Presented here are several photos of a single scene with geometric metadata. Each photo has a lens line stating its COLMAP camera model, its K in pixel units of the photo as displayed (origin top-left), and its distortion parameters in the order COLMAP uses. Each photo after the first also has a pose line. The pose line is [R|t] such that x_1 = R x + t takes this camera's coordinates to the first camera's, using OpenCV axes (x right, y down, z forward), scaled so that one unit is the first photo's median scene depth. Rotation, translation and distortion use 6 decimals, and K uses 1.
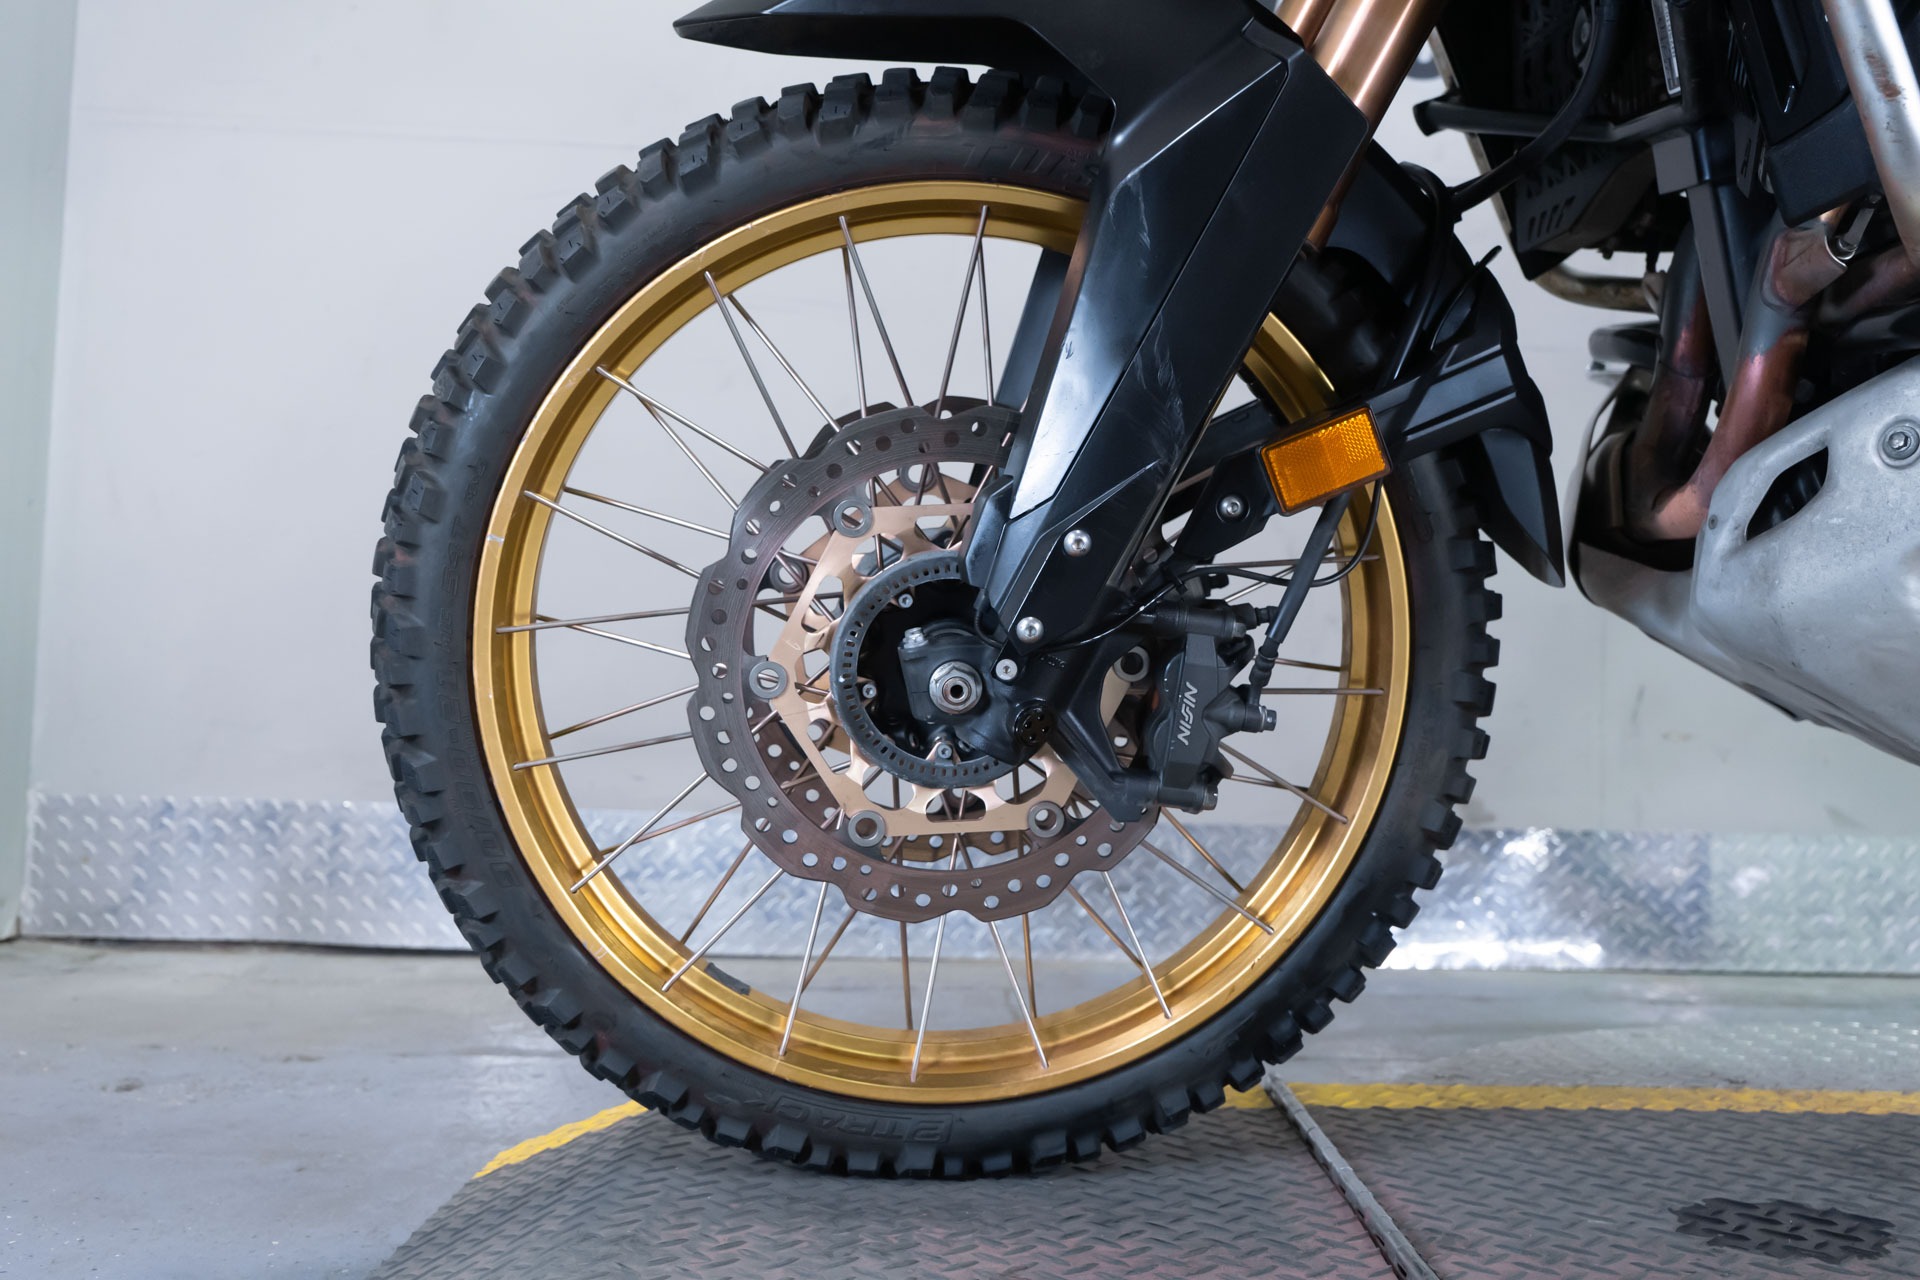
lens RADIAL K [[1696.5, 0, 991.1], [0, 1696.5, 614.8], [0, 0, 1]] dist [-0.010488, -0.010700]
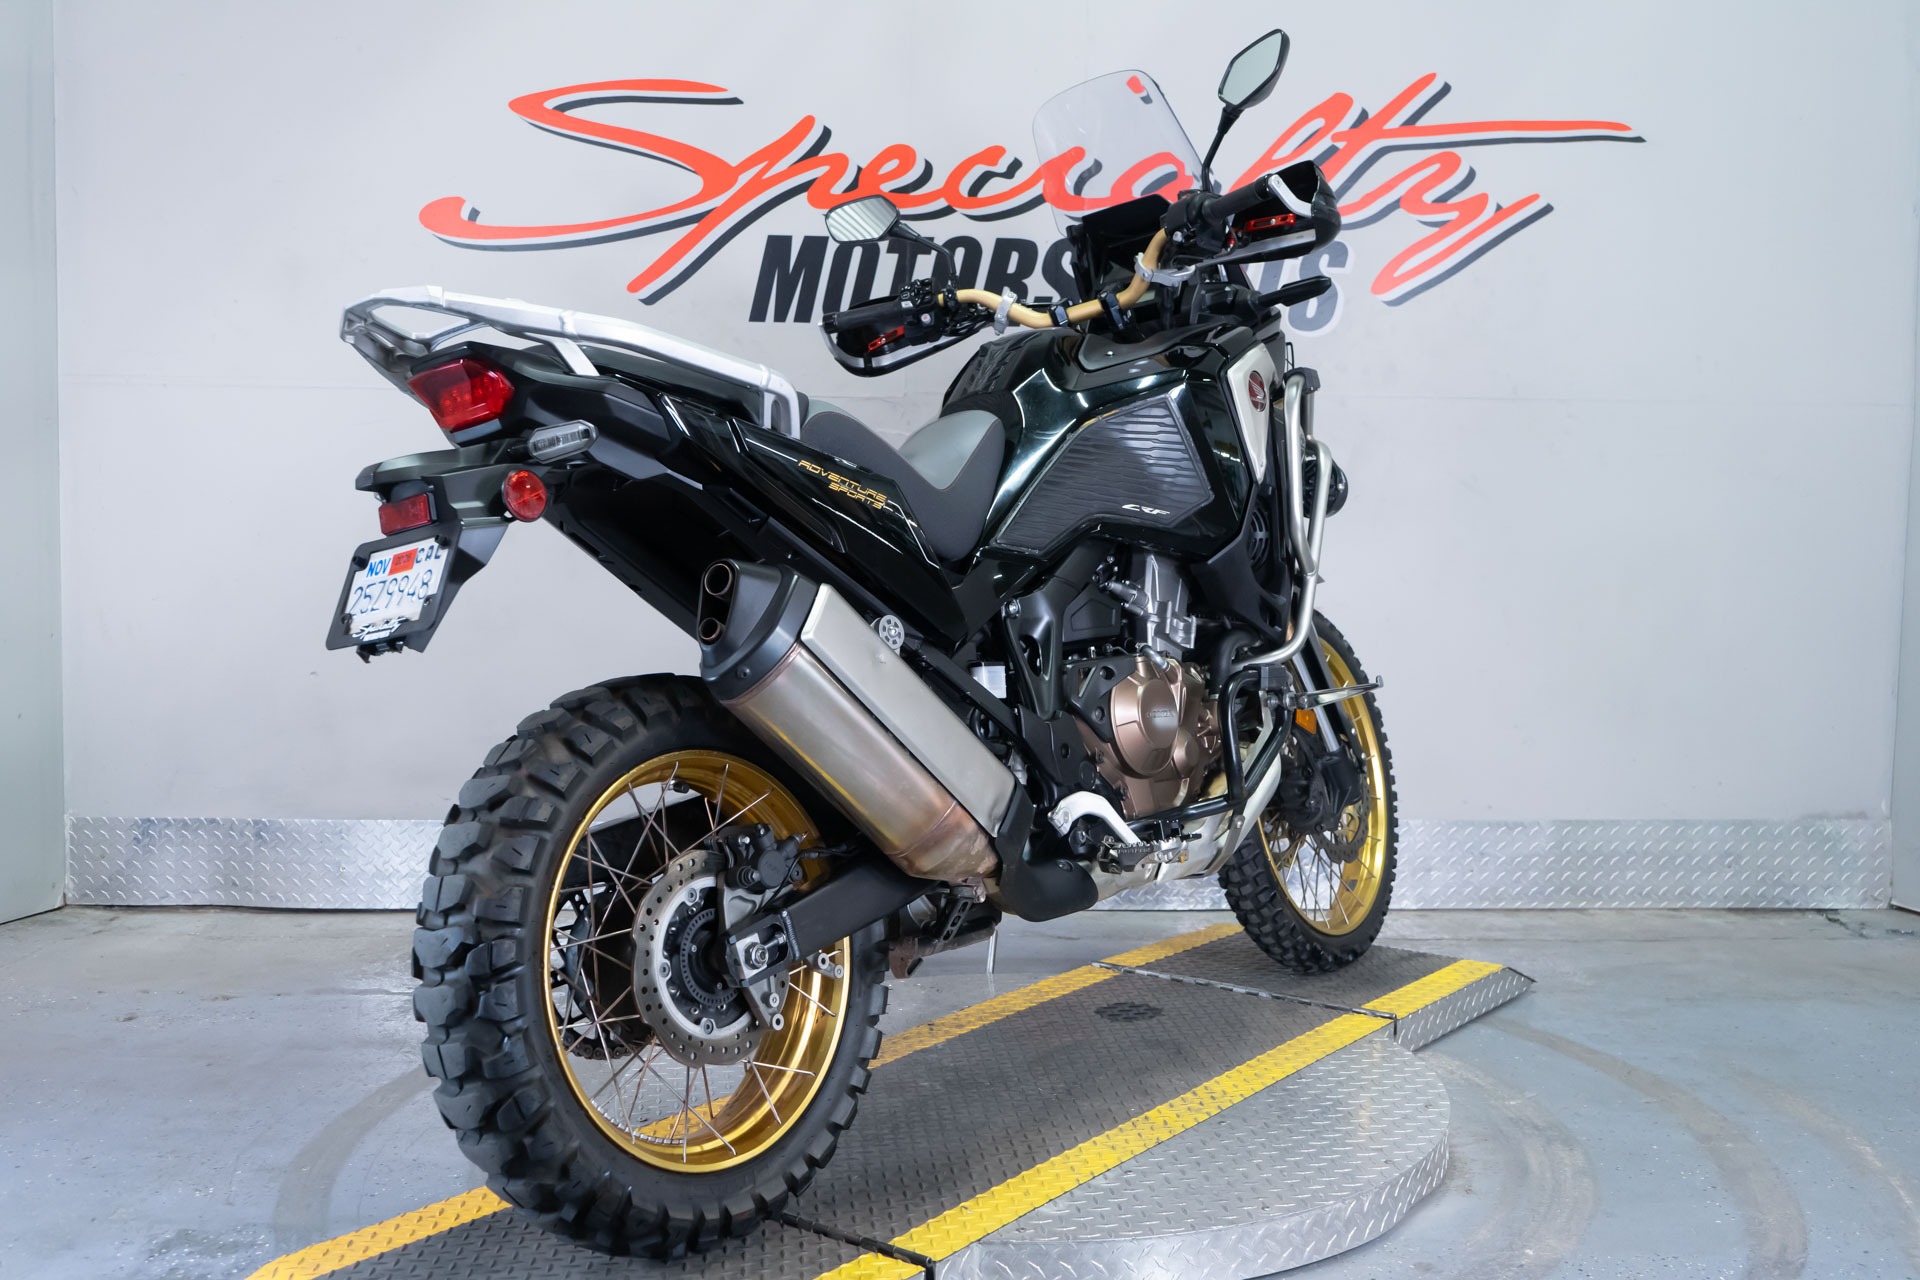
lens RADIAL K [[1906.4, 0, 956.1], [0, 1906.4, 640.7], [0, 0, 1]] dist [-0.011605, 0.016543]
pose [[0.997951, -0.009010, -0.063353, 0.376674], [0.016865, 0.992067, 0.124571, -0.264813], [0.061728, -0.125384, 0.990186, -0.691103]]
